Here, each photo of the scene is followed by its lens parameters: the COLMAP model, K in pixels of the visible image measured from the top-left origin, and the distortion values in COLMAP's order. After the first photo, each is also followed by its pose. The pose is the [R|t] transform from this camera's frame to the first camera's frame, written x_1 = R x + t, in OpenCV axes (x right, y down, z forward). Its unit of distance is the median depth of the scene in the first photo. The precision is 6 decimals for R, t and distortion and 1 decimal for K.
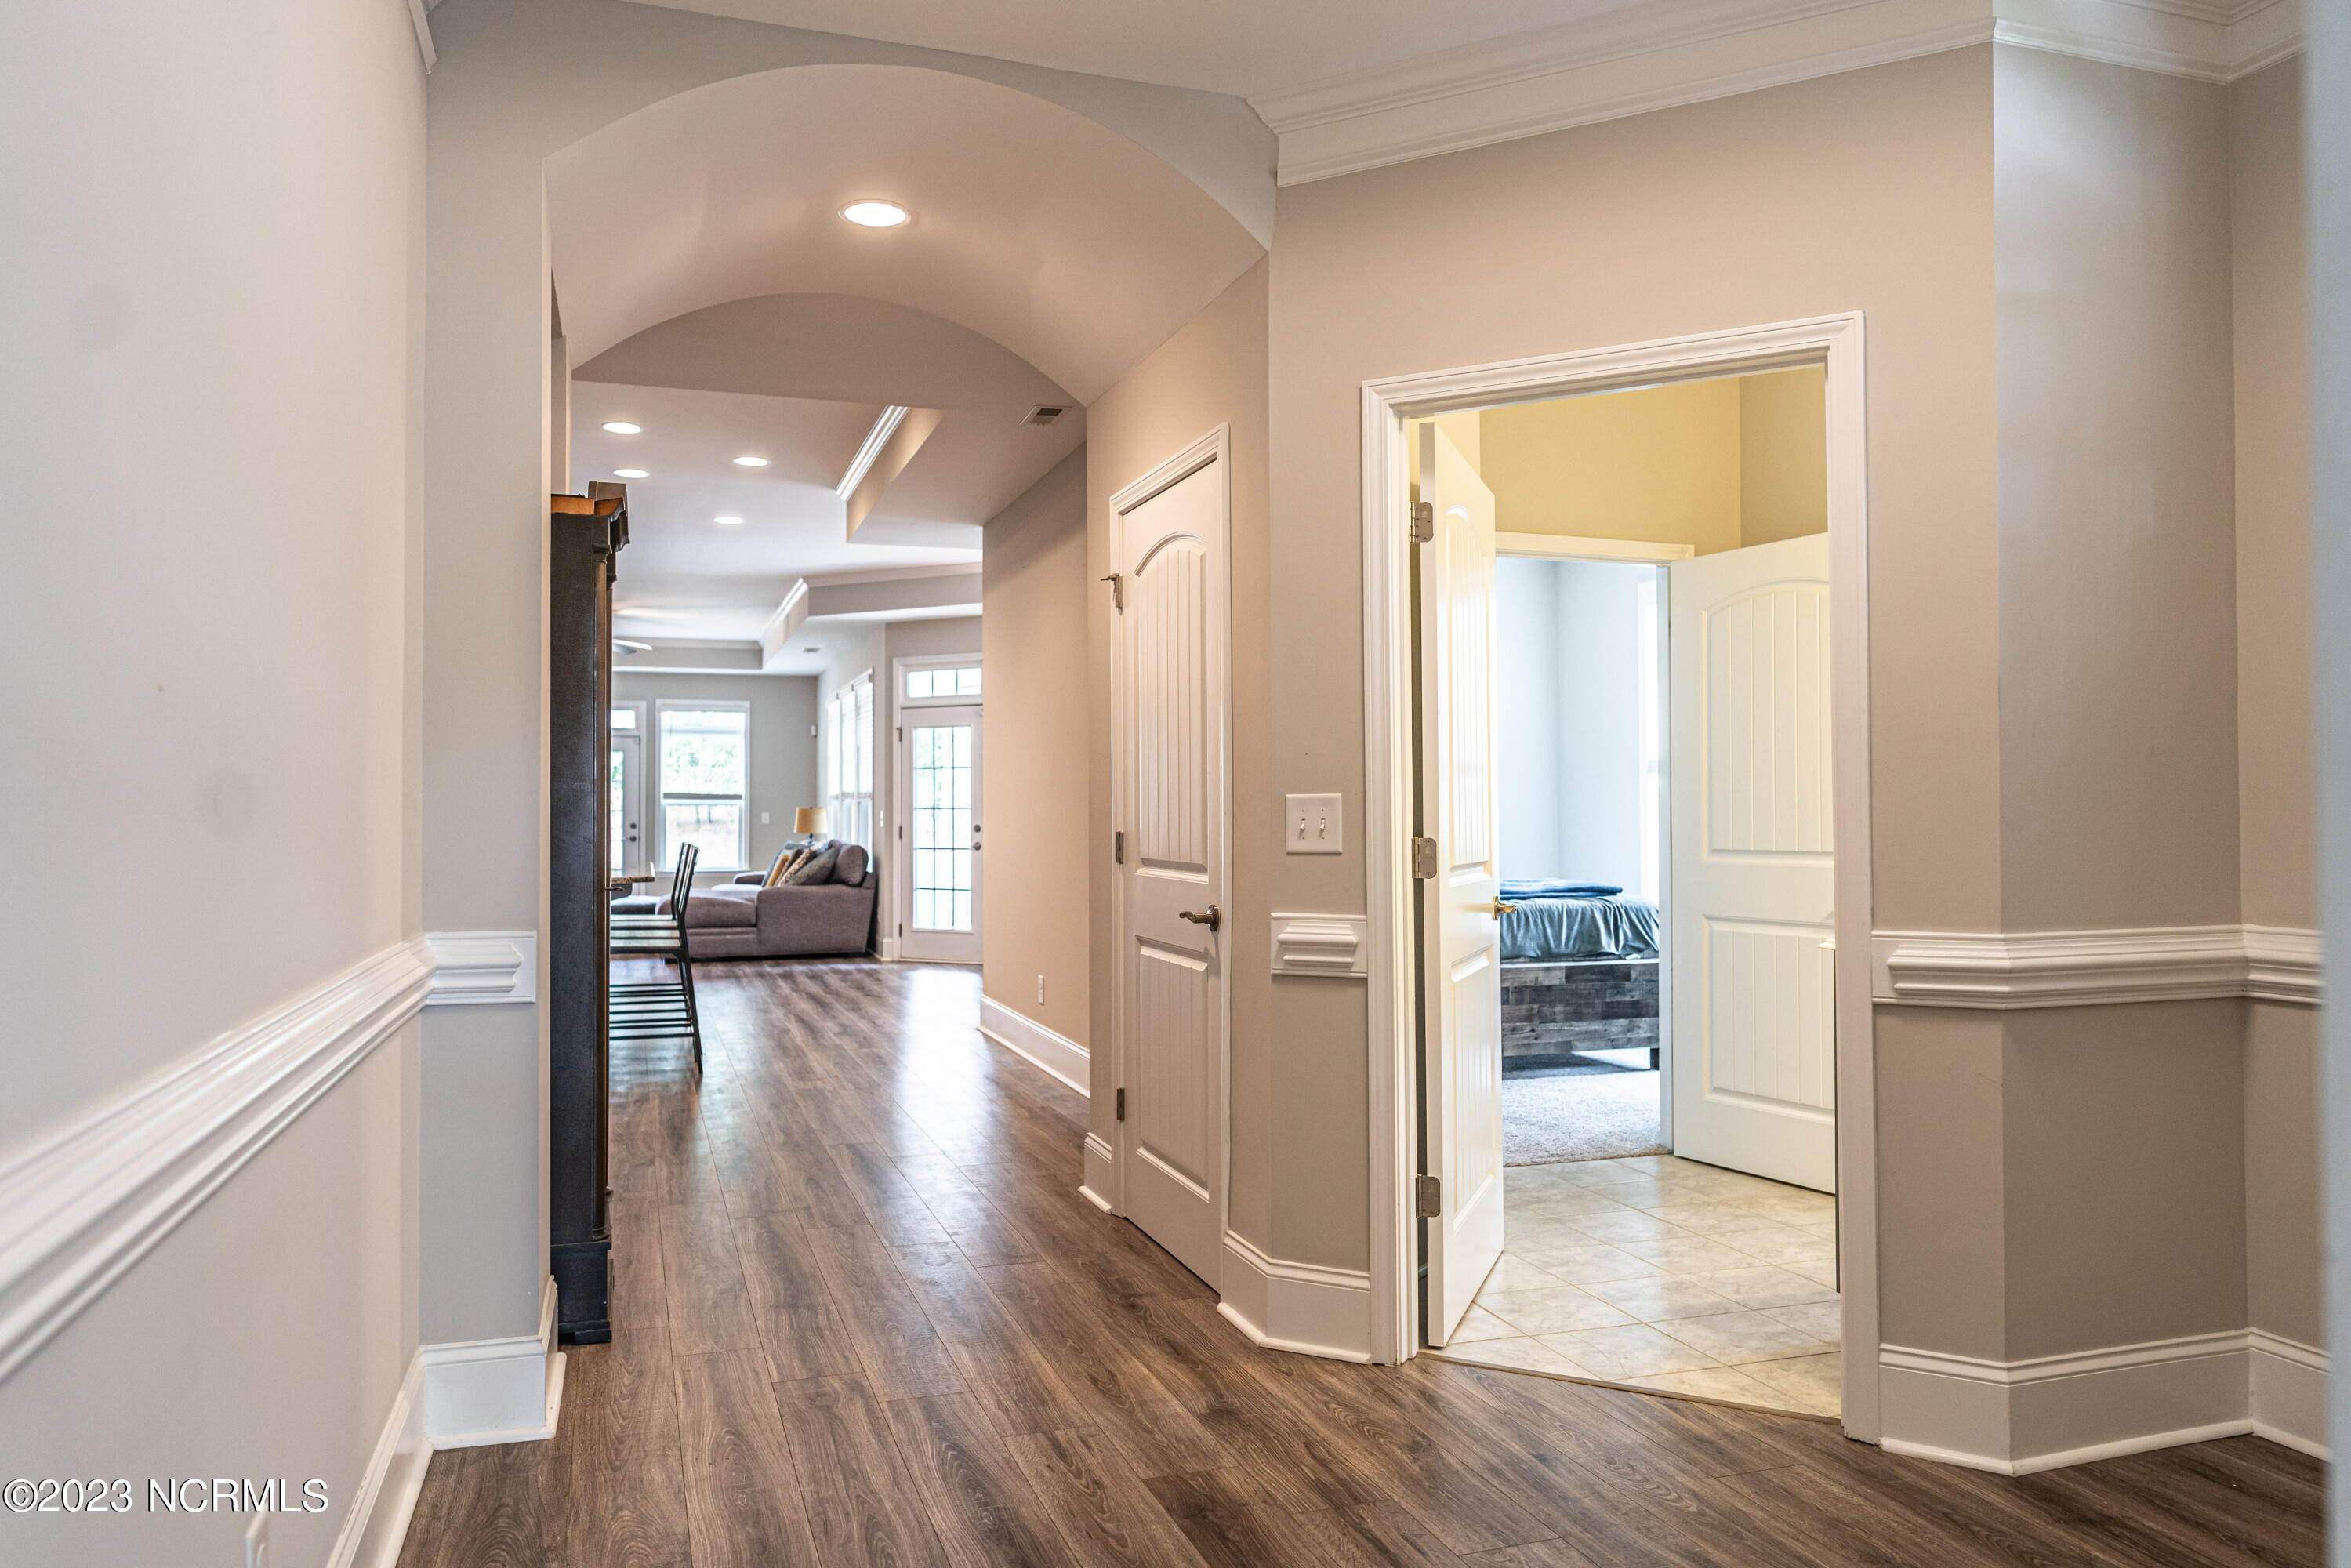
lens RADIAL K [[1598.0, 0, 1168.6], [0, 1598.0, 791.2], [0, 0, 1]] dist [0.001452, 0.000376]
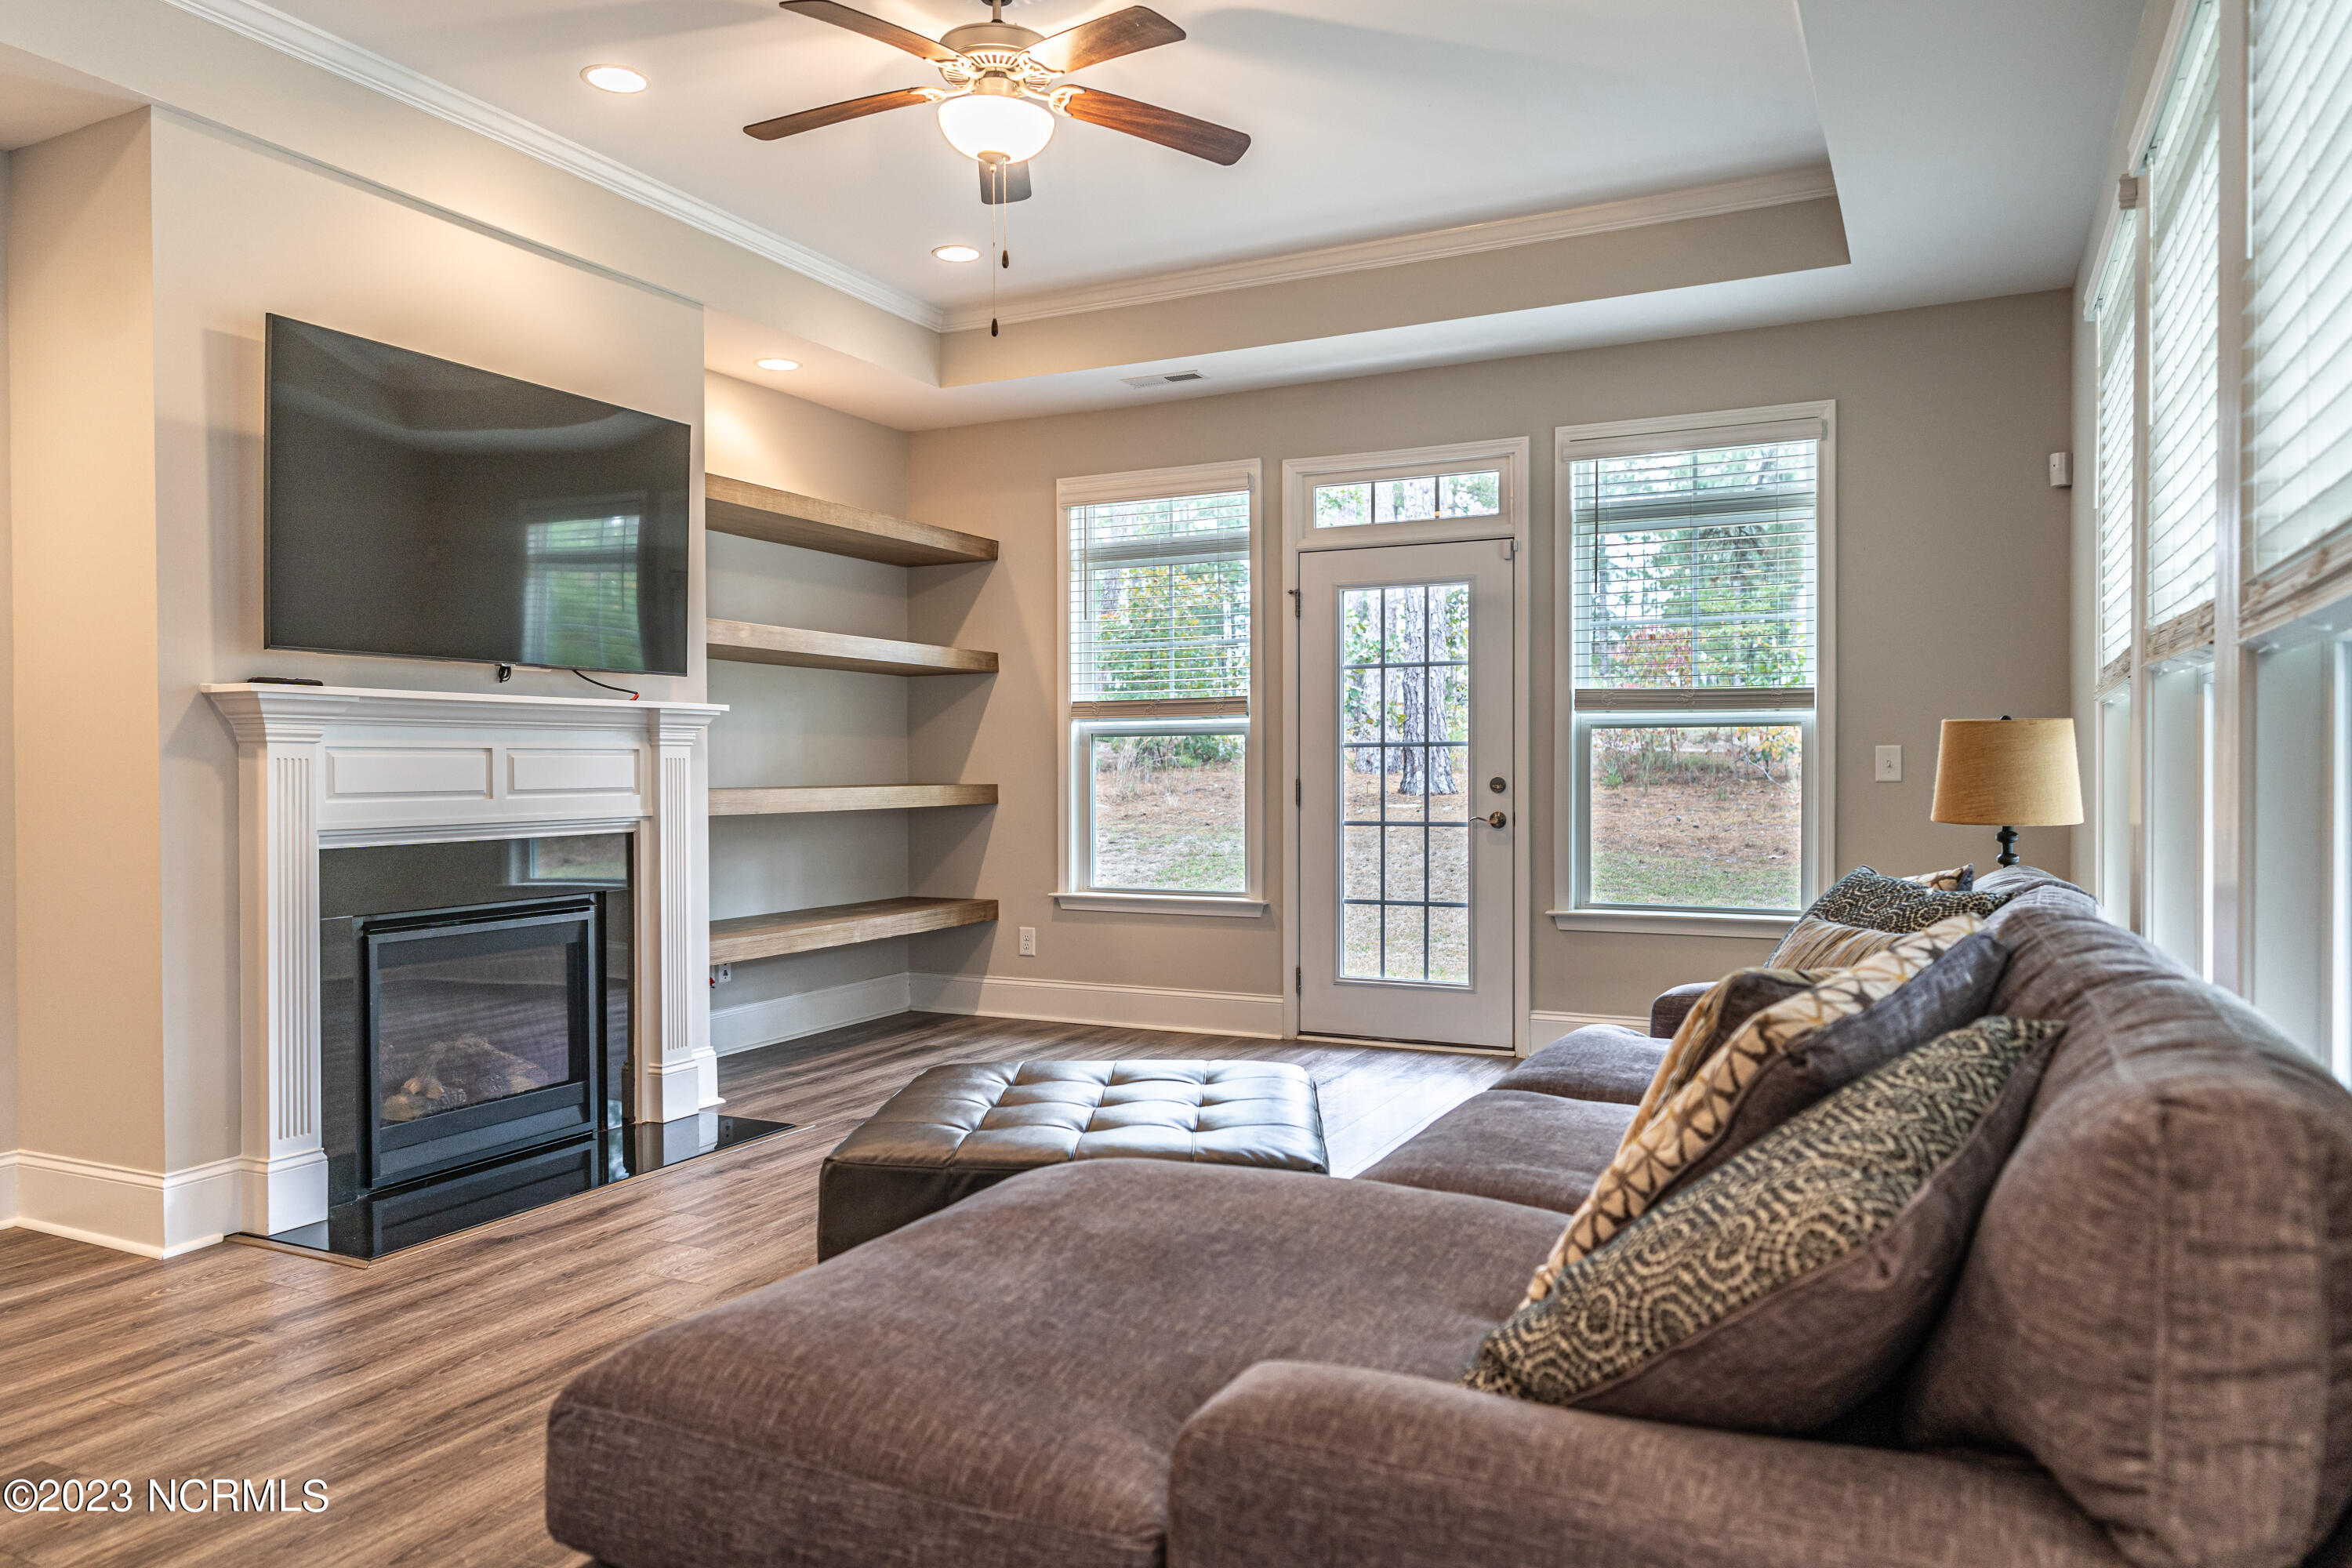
lens RADIAL K [[1549.8, 0, 1168.7], [0, 1549.8, 780.4], [0, 0, 1]] dist [0.002824, 0.000491]
pose [[0.700856, 0.001186, -0.713302, -0.177237], [0.019327, 0.999600, 0.020652, 0.015444], [0.713041, -0.028260, 0.700552, 0.909053]]
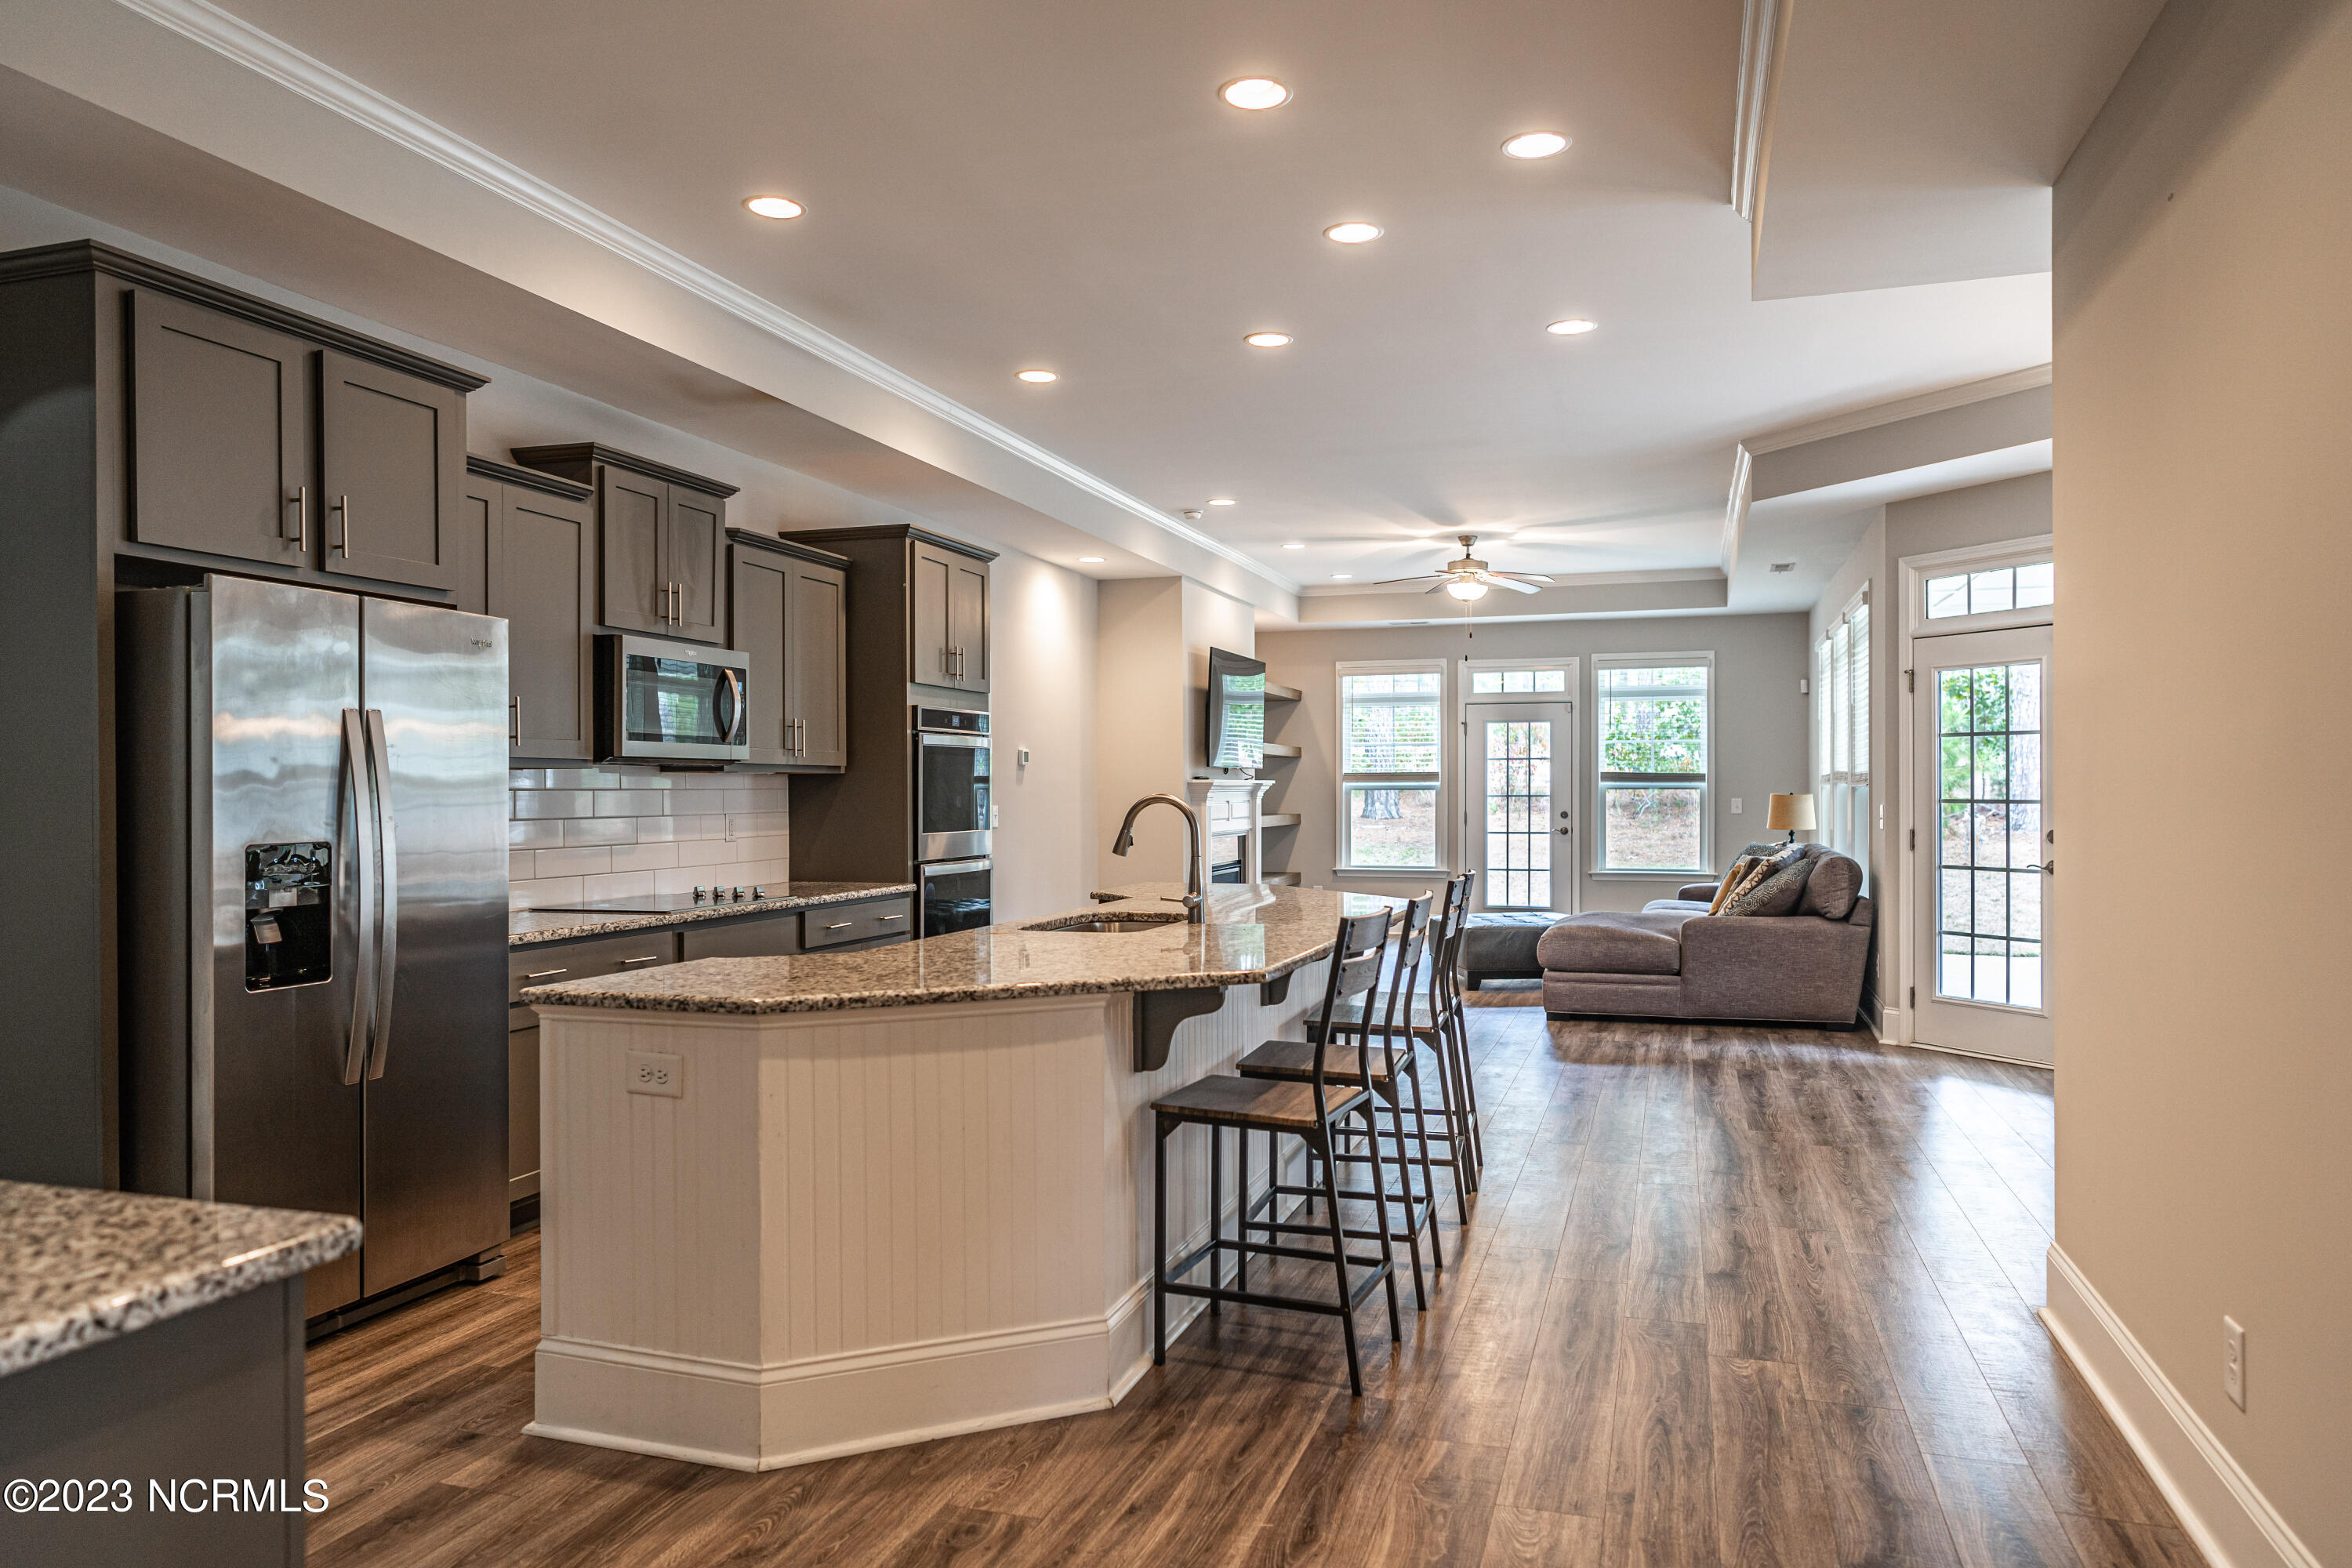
lens RADIAL K [[1543.5, 0, 1132.7], [0, 1543.5, 794.4], [0, 0, 1]] dist [-0.010824, -0.000814]
pose [[0.784968, -0.000116, -0.619536, -0.035029], [0.013525, 0.999765, 0.016949, -0.005693], [0.619389, -0.021683, 0.784785, 0.339976]]
